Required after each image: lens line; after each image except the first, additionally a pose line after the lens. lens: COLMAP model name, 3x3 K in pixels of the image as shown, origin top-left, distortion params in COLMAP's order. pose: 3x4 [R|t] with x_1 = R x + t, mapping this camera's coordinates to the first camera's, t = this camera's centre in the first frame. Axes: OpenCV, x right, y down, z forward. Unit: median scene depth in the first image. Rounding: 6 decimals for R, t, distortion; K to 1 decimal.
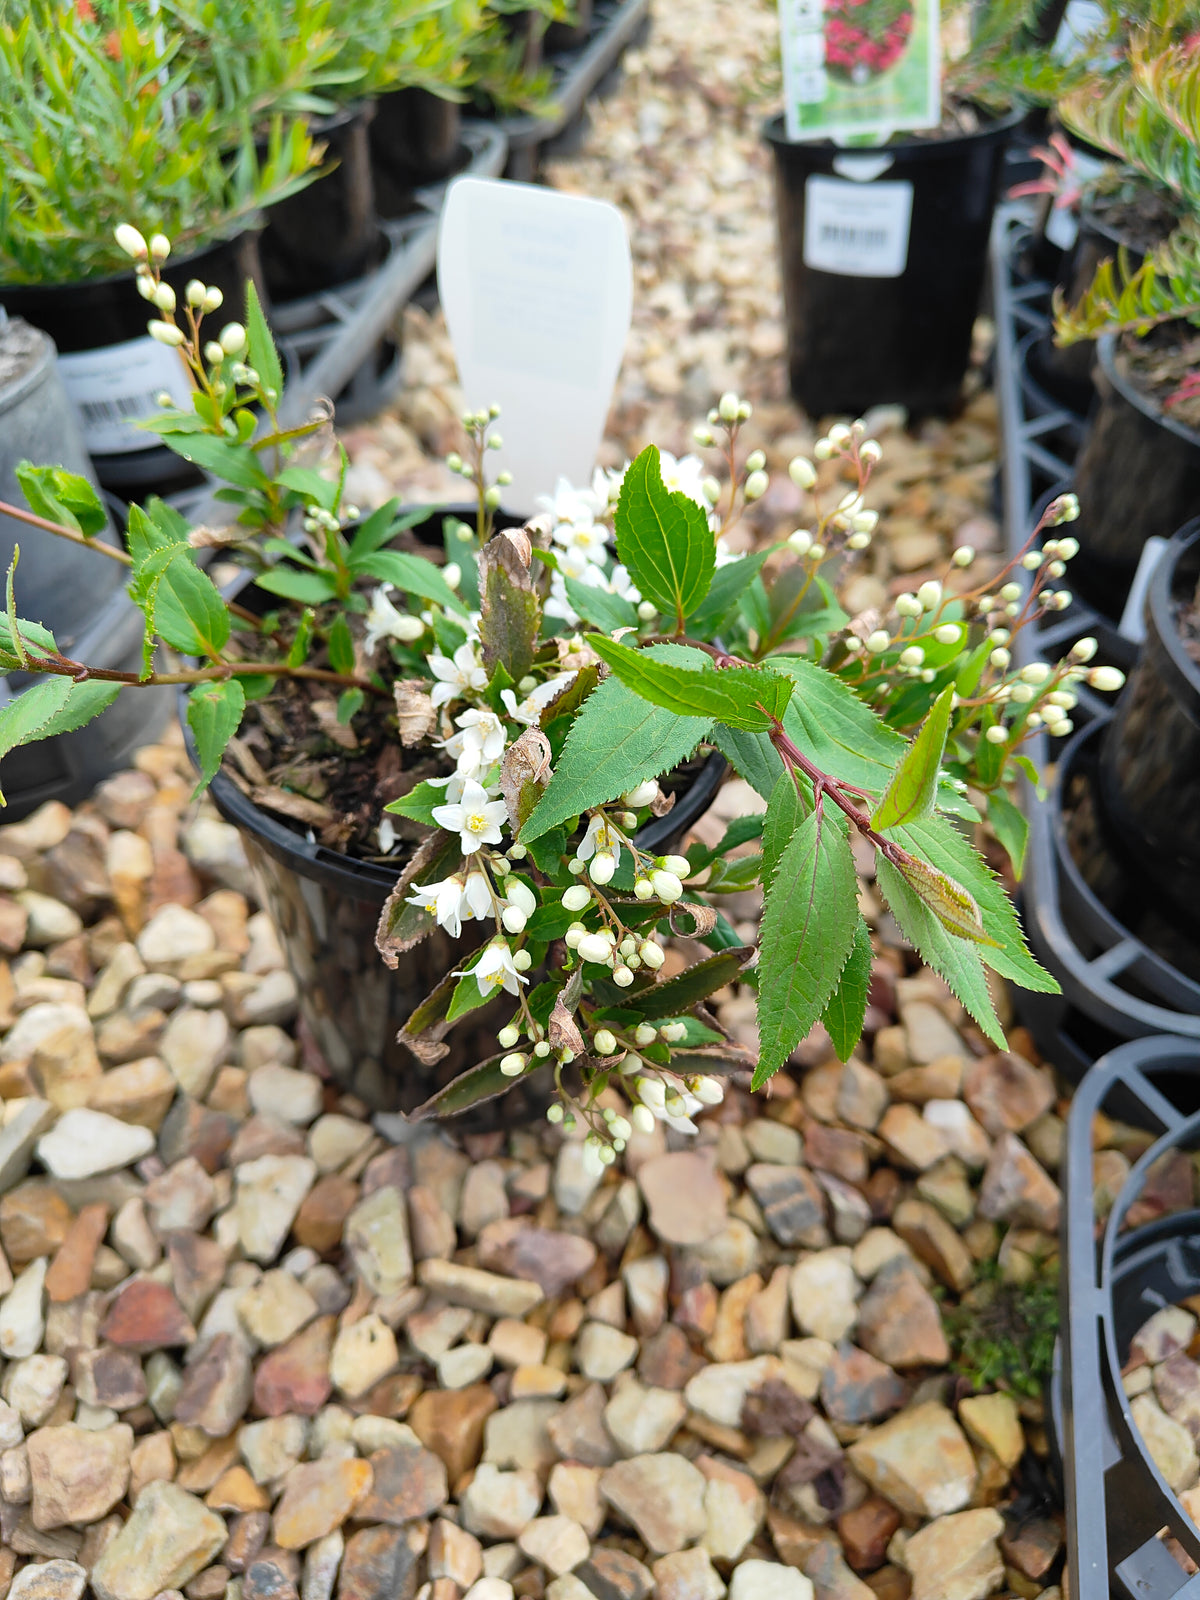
lens RADIAL K [[1188.3, 0, 600.0], [0, 1188.3, 800.0], [0, 0, 1]] dist [-0.022540, -0.000287]
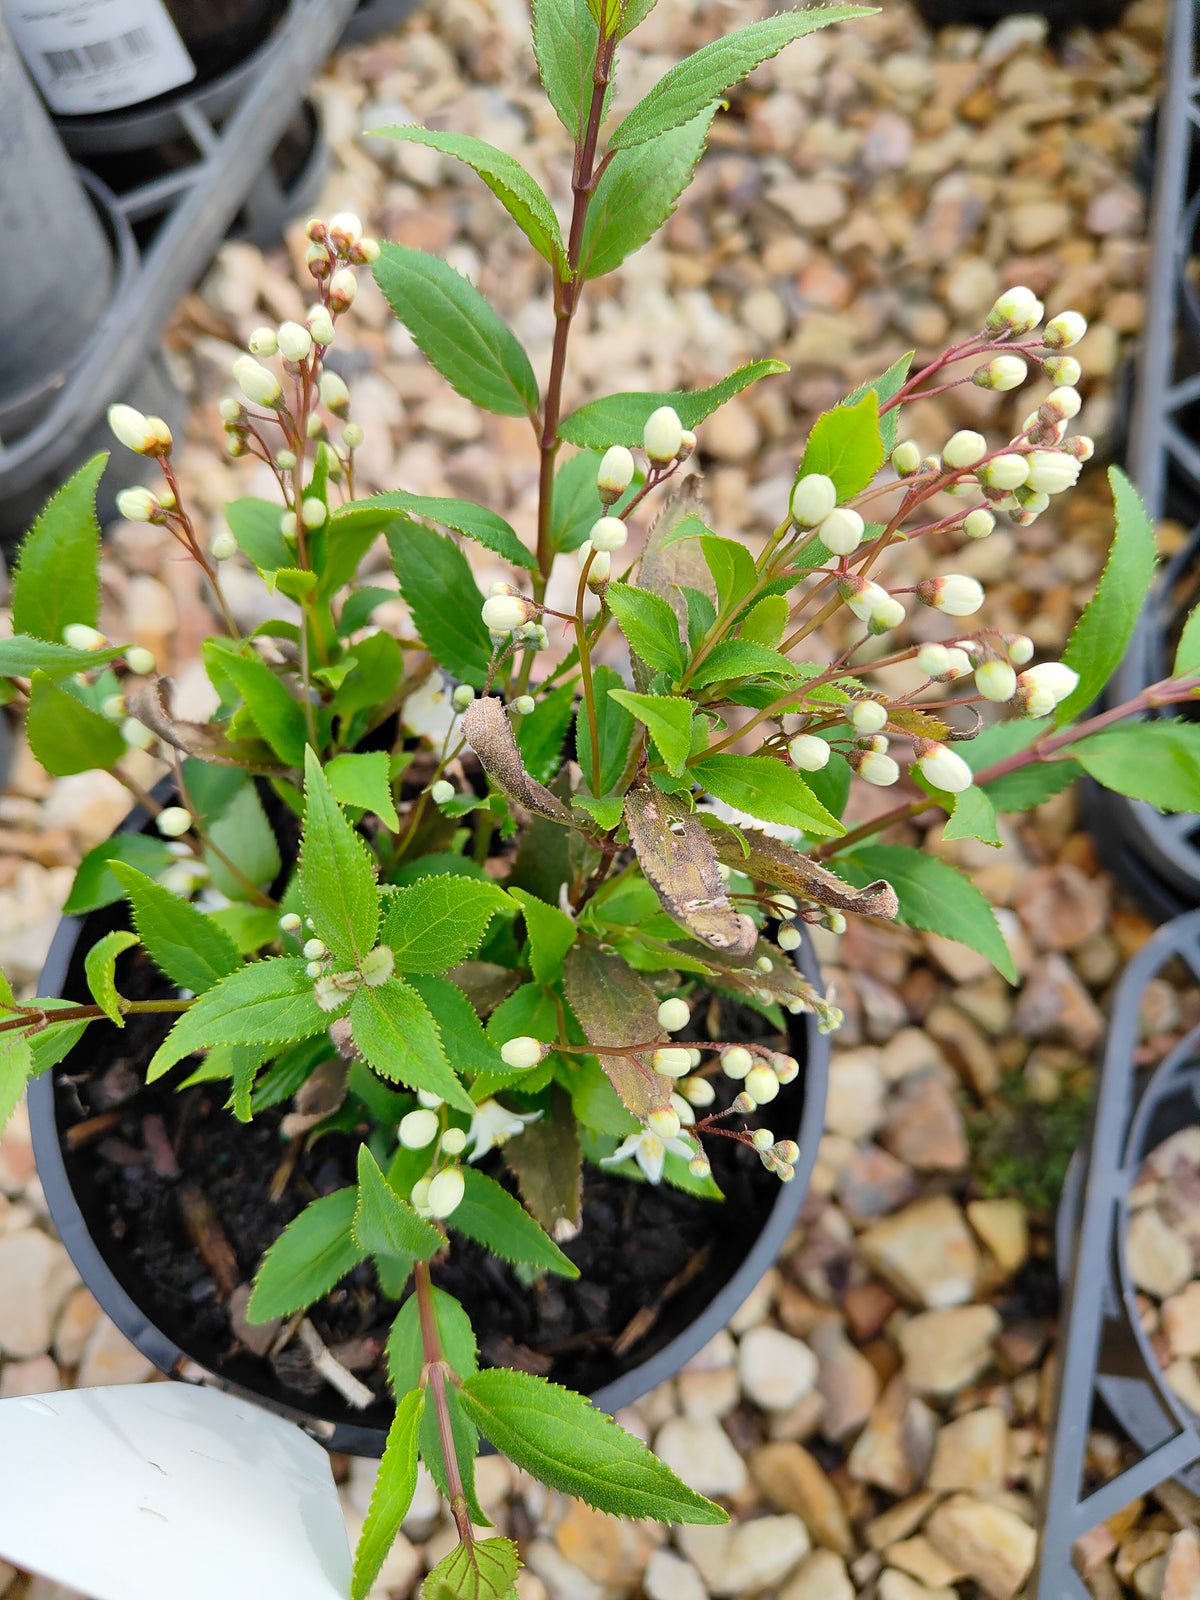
lens RADIAL K [[1194.4, 0, 591.0], [0, 1194.4, 798.7], [0, 0, 1]] dist [-0.035239, 0.012353]
pose [[0.998247, 0.036478, -0.046612, 0.004085], [-0.019302, 0.945088, 0.326245, -0.157025], [0.055953, -0.324774, 0.944135, 0.095484]]
